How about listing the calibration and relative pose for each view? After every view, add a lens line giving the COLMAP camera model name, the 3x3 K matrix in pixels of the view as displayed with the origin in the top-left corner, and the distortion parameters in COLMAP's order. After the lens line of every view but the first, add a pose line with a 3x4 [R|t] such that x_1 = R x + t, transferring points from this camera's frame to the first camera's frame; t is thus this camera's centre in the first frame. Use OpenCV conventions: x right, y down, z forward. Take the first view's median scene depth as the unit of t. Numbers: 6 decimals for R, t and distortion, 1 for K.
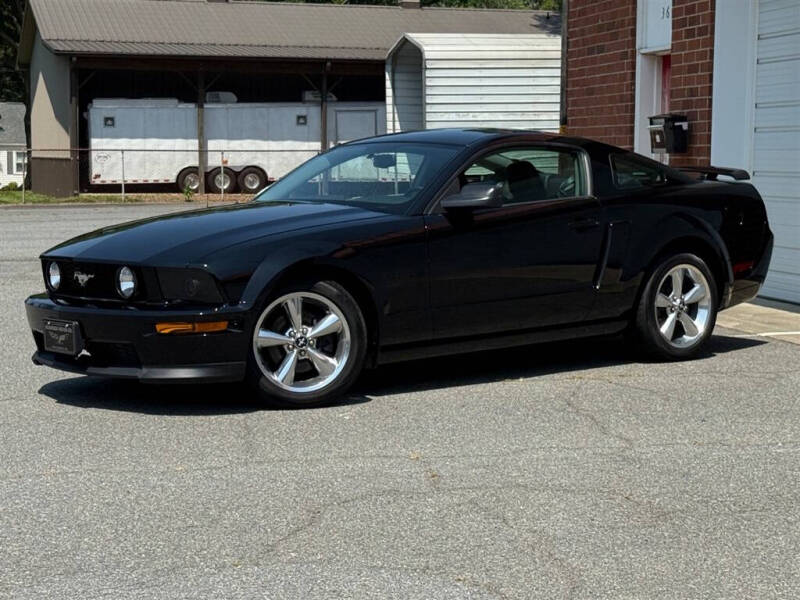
lens RADIAL K [[1775.7, 0, 400.0], [0, 1775.7, 300.0], [0, 0, 1]] dist [0.123602, 0.076094]
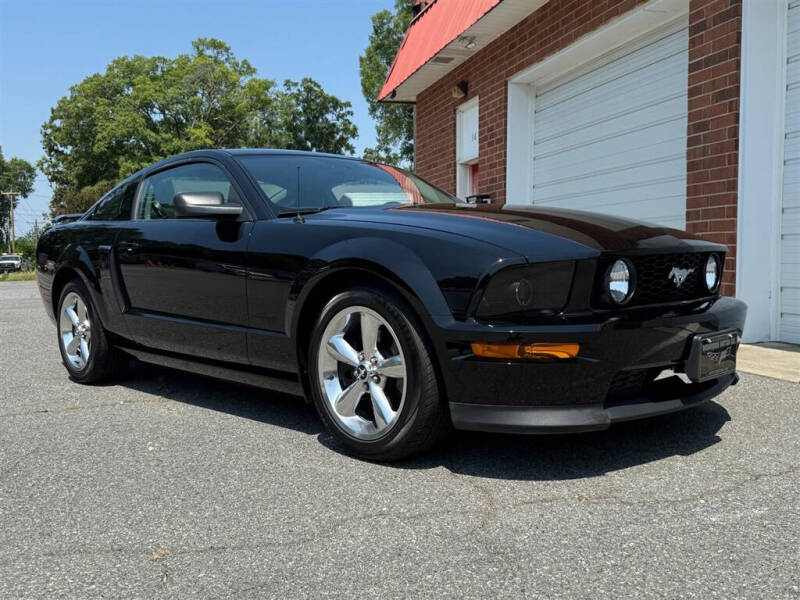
lens RADIAL K [[735.9, 0, 391.2], [0, 735.9, 297.8], [0, 0, 1]] dist [0.158922, -0.343904]
pose [[0.998524, -0.016375, 0.051782, 0.053784], [0.017586, 0.999580, -0.023021, 0.003203], [-0.051383, 0.023897, 0.998393, 0.502591]]
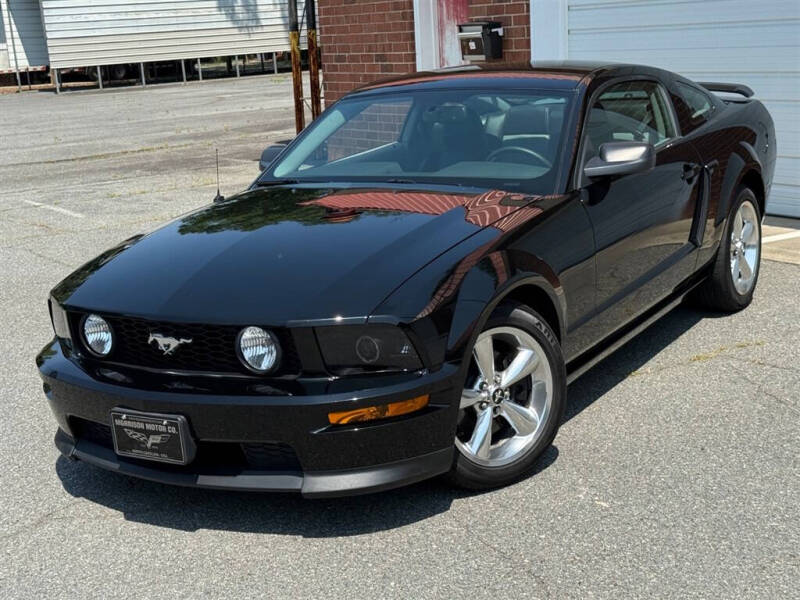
lens RADIAL K [[1268.0, 0, 400.0], [0, 1268.0, 300.0], [0, 0, 1]] dist [0.131207, -0.038723]
pose [[0.945163, -0.120905, 0.303395, -0.199035], [0.082691, 0.987275, 0.135832, -0.071316], [-0.315957, -0.103296, 0.943134, 0.440025]]
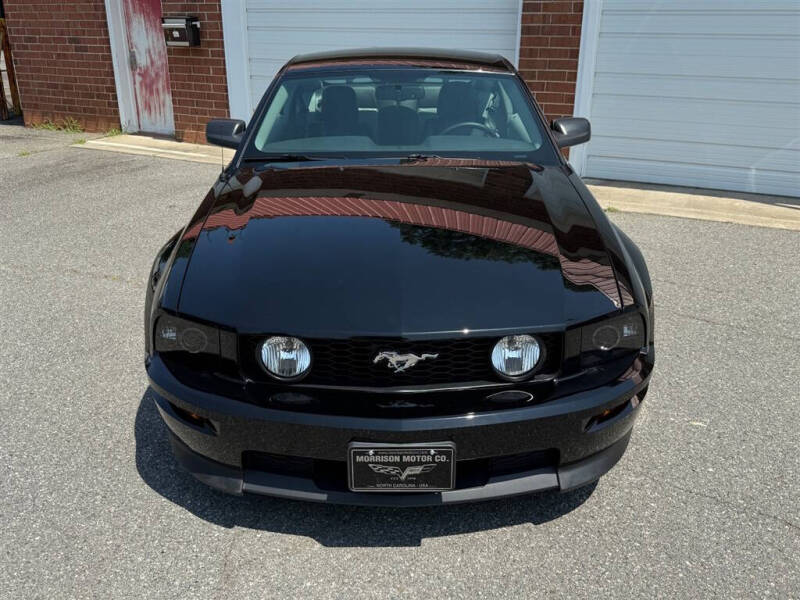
lens RADIAL K [[720.2, 0, 400.0], [0, 720.2, 300.0], [0, 0, 1]] dist [-0.003526, -0.009782]
pose [[0.641791, -0.274584, 0.716036, -0.286185], [0.056404, 0.948073, 0.313011, -0.087721], [-0.764802, -0.160500, 0.623953, 0.715492]]
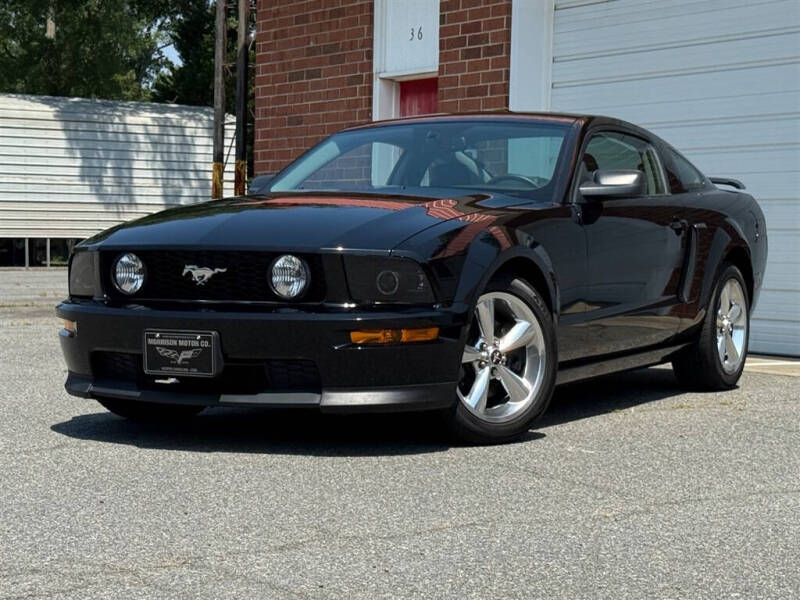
lens RADIAL K [[1775.7, 0, 400.0], [0, 1775.7, 300.0], [0, 0, 1]] dist [0.123602, 0.076094]
pose [[0.926769, 0.004183, 0.375608, -0.313735], [0.013862, 0.998876, -0.045326, 0.027180], [-0.375376, 0.047213, 0.925669, 0.249718]]
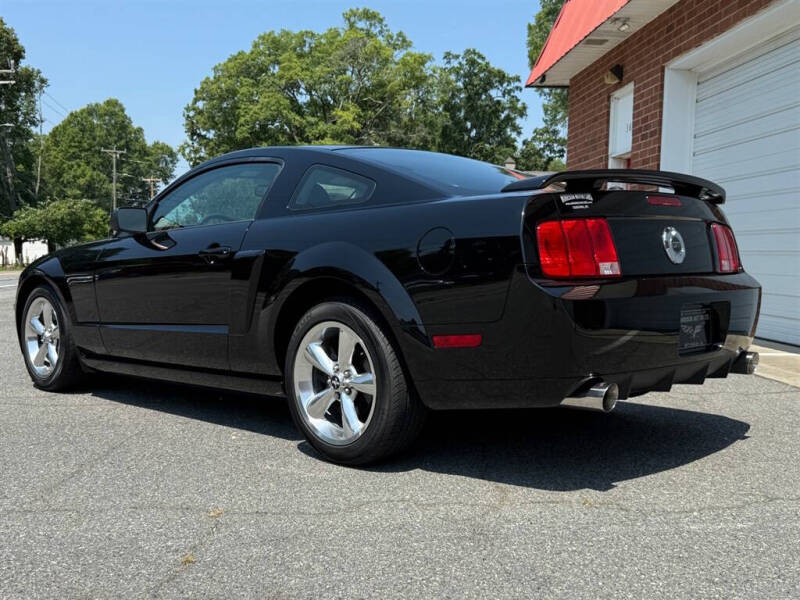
lens RADIAL K [[859.4, 0, 400.0], [0, 859.4, 300.0], [0, 0, 1]] dist [0.107909, -0.012252]
pose [[0.990663, 0.014583, -0.135553, 0.096191], [-0.018230, 0.999503, -0.025703, 0.001911], [0.135111, 0.027935, 0.990437, 0.429571]]
